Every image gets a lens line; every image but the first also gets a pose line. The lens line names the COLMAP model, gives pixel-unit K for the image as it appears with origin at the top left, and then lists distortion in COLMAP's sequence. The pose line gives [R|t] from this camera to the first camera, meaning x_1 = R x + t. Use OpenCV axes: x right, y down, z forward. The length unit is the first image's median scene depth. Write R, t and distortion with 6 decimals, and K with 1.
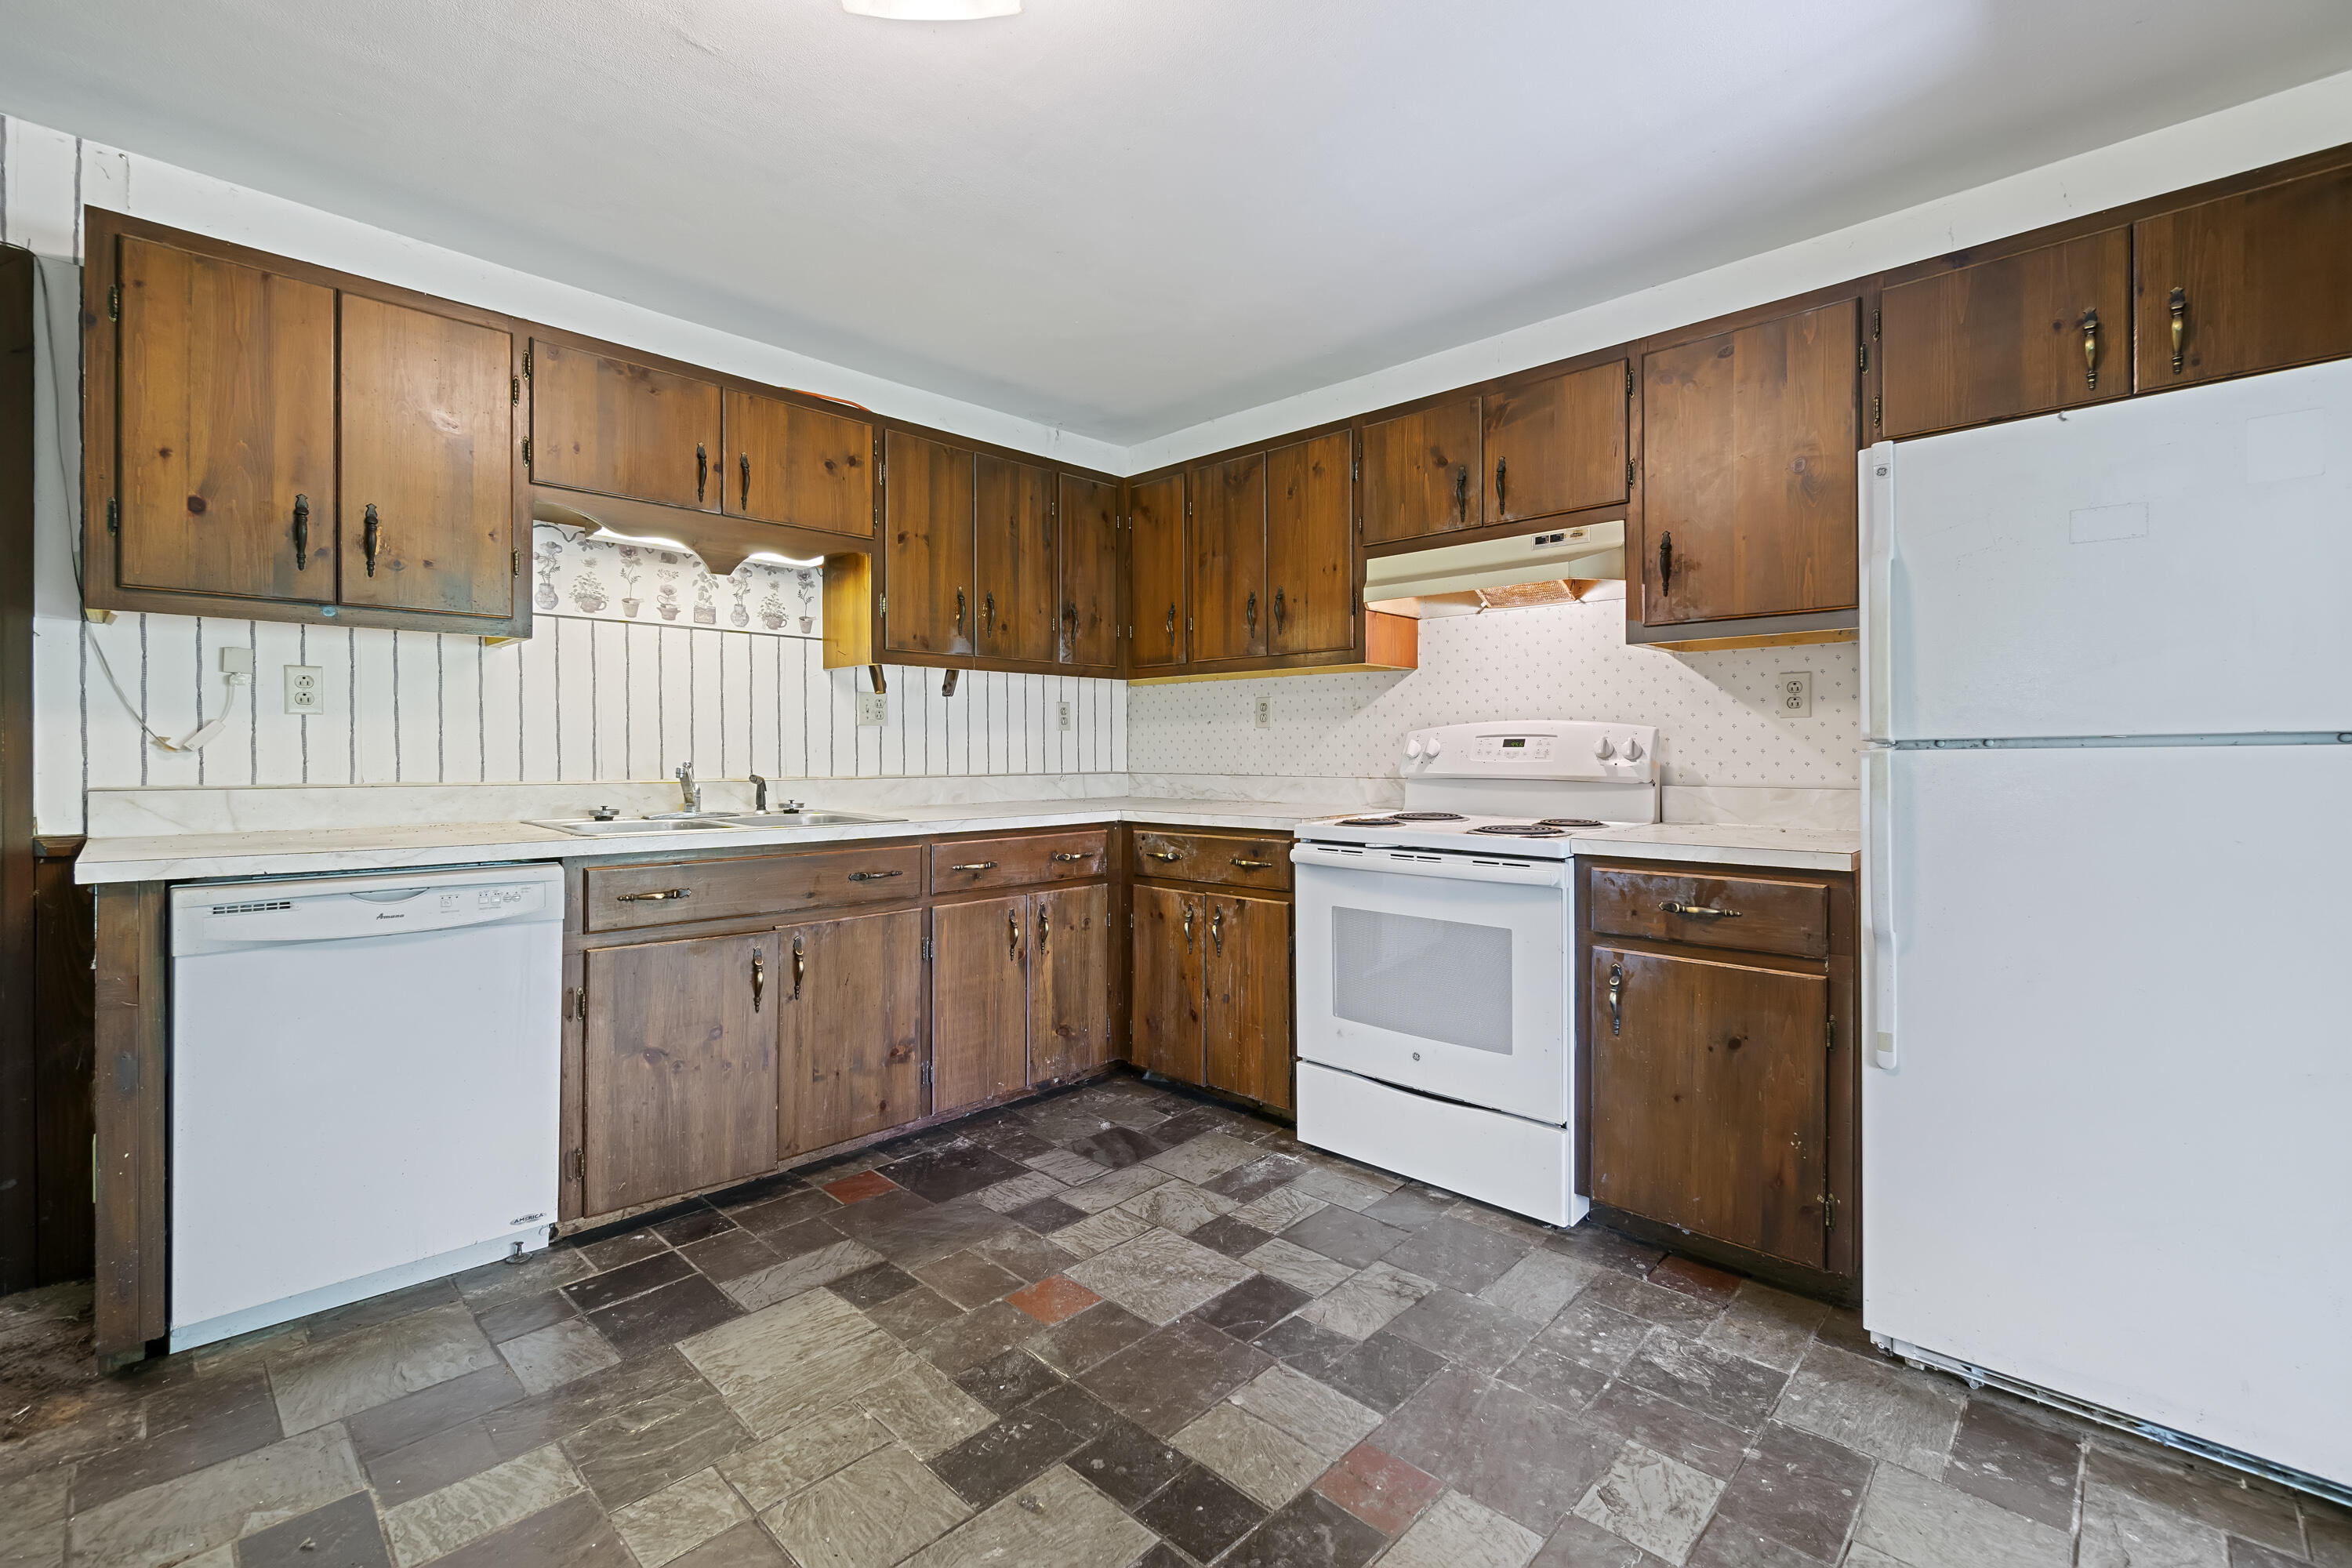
lens RADIAL K [[1034.1, 0, 1162.6], [0, 1034.1, 775.5], [0, 0, 1]] dist [-0.001917, 0.000026]
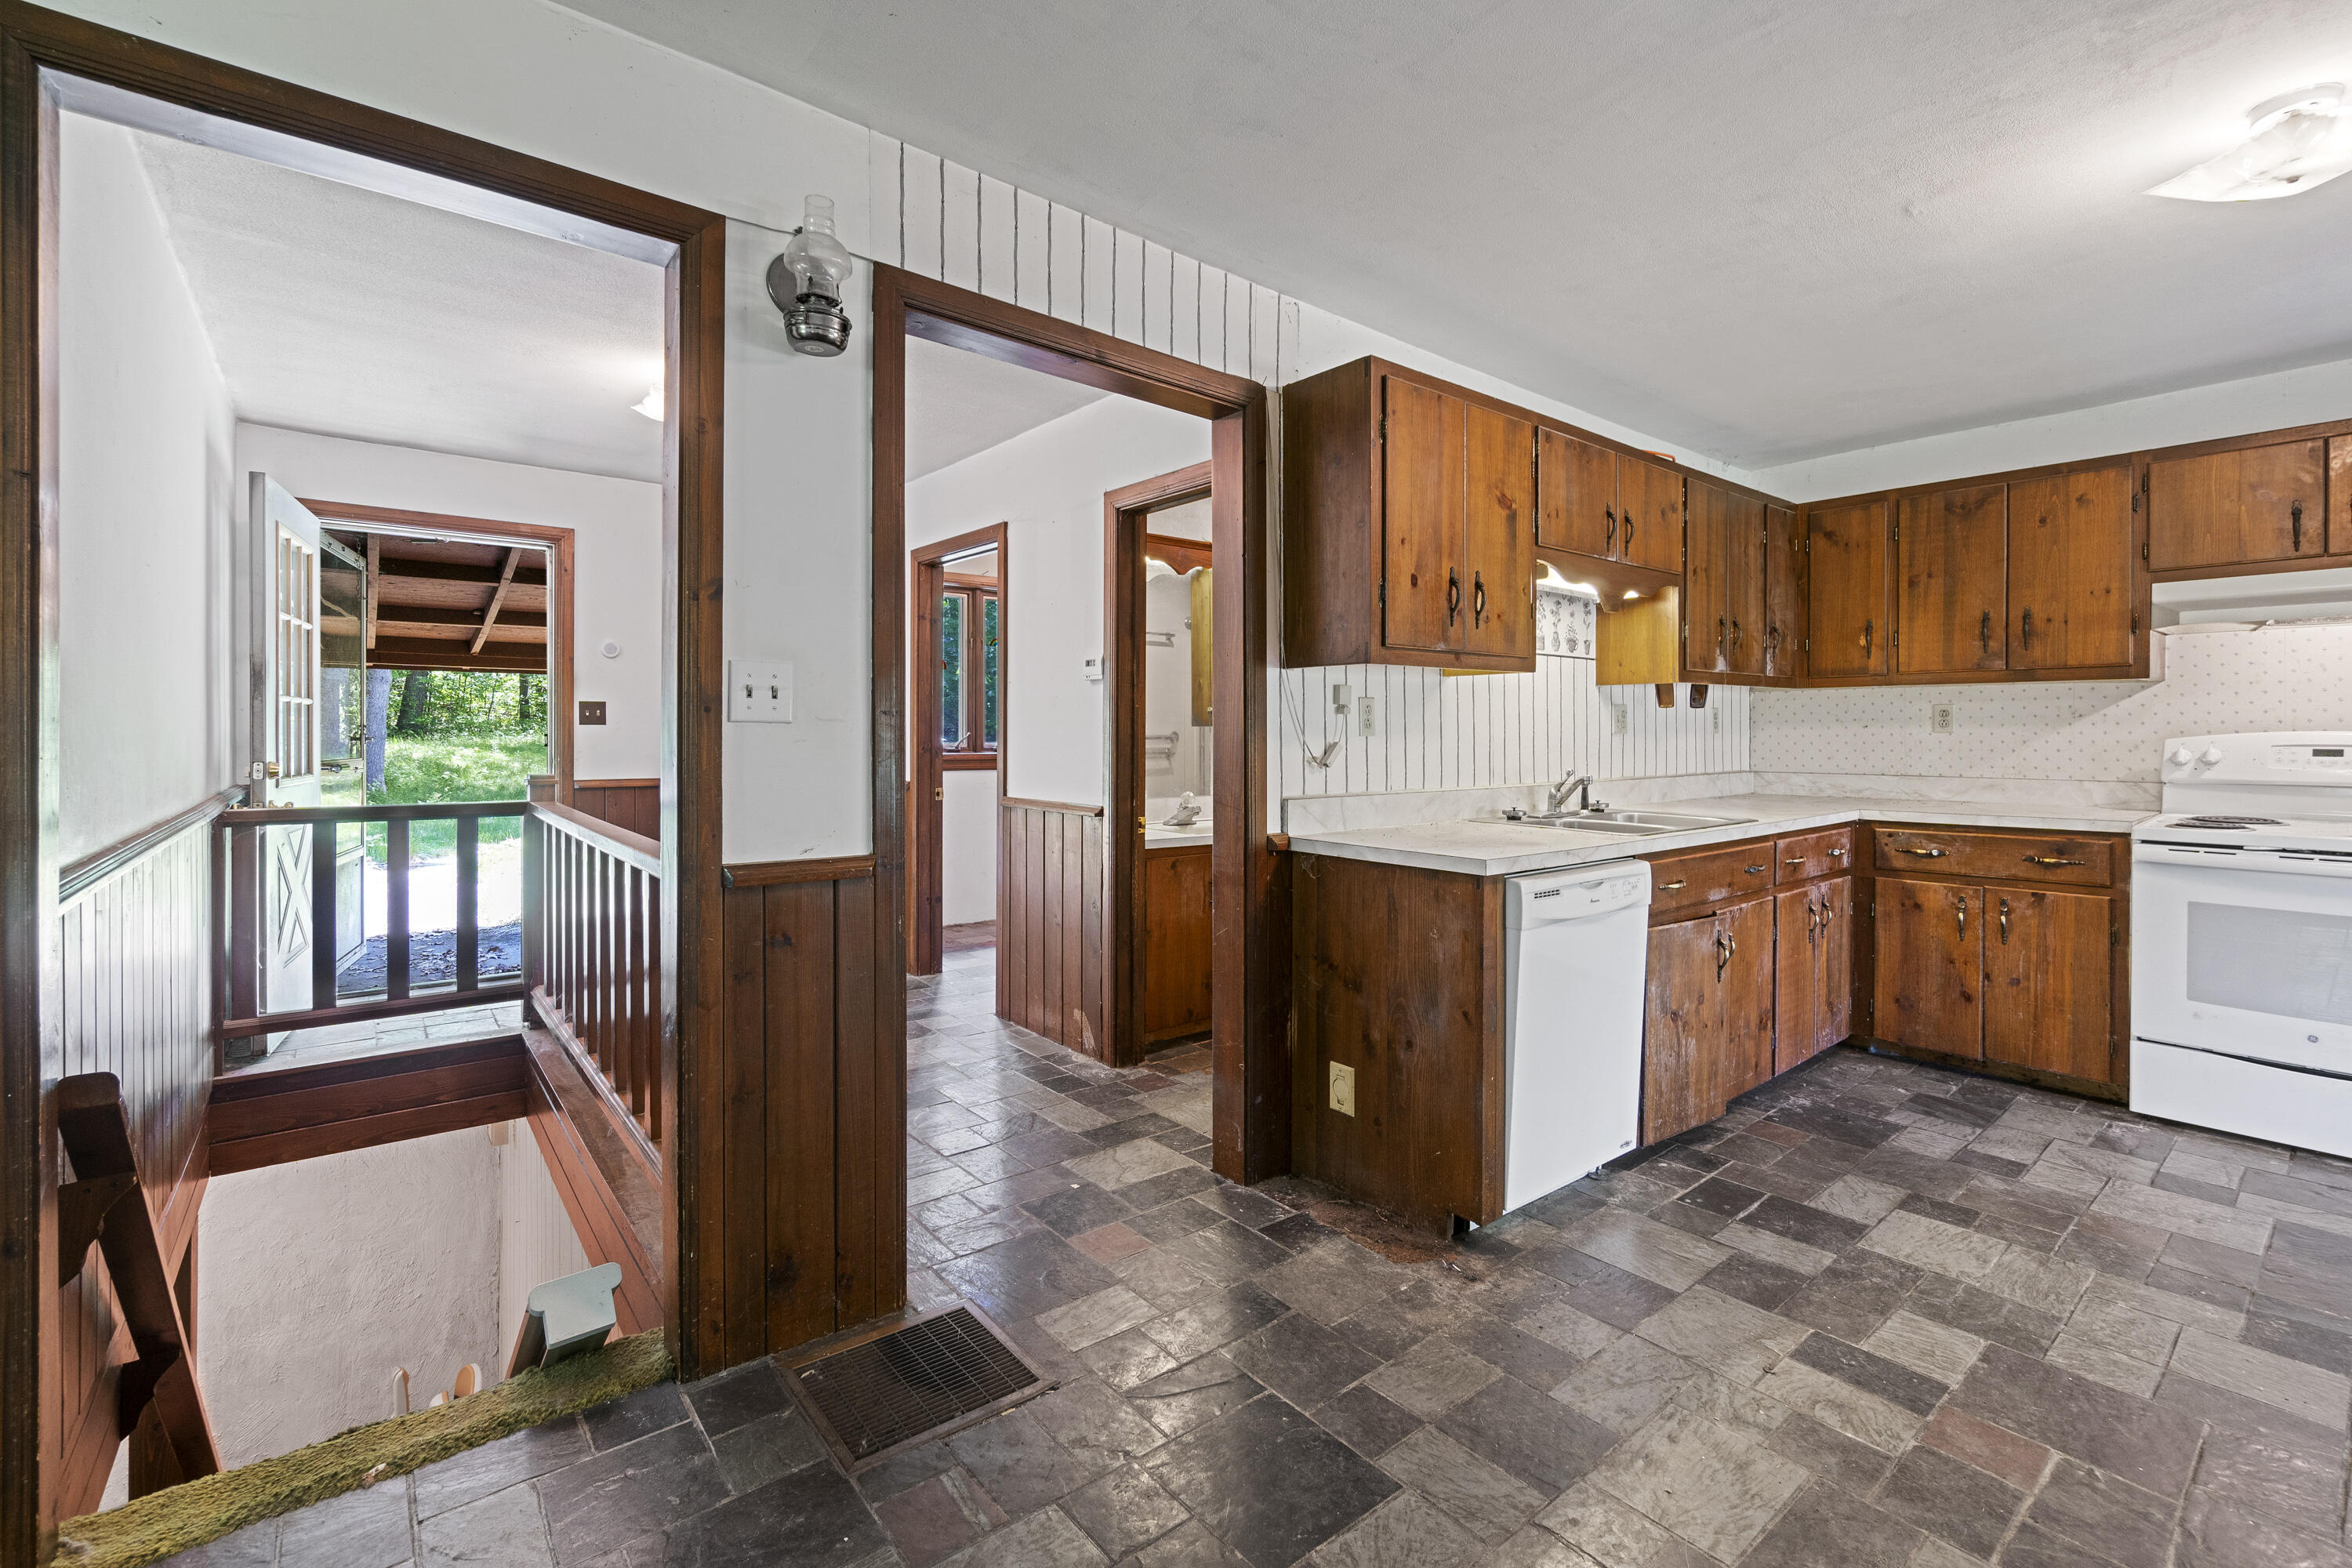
lens RADIAL K [[1034.1, 0, 1185.2], [0, 1034.1, 762.8], [0, 0, 1]] dist [-0.001917, 0.000026]
pose [[0.992780, 0.001262, -0.119945, -0.714788], [-0.000294, 0.999967, 0.008091, -0.029364], [0.119951, -0.007998, 0.992748, -0.214654]]
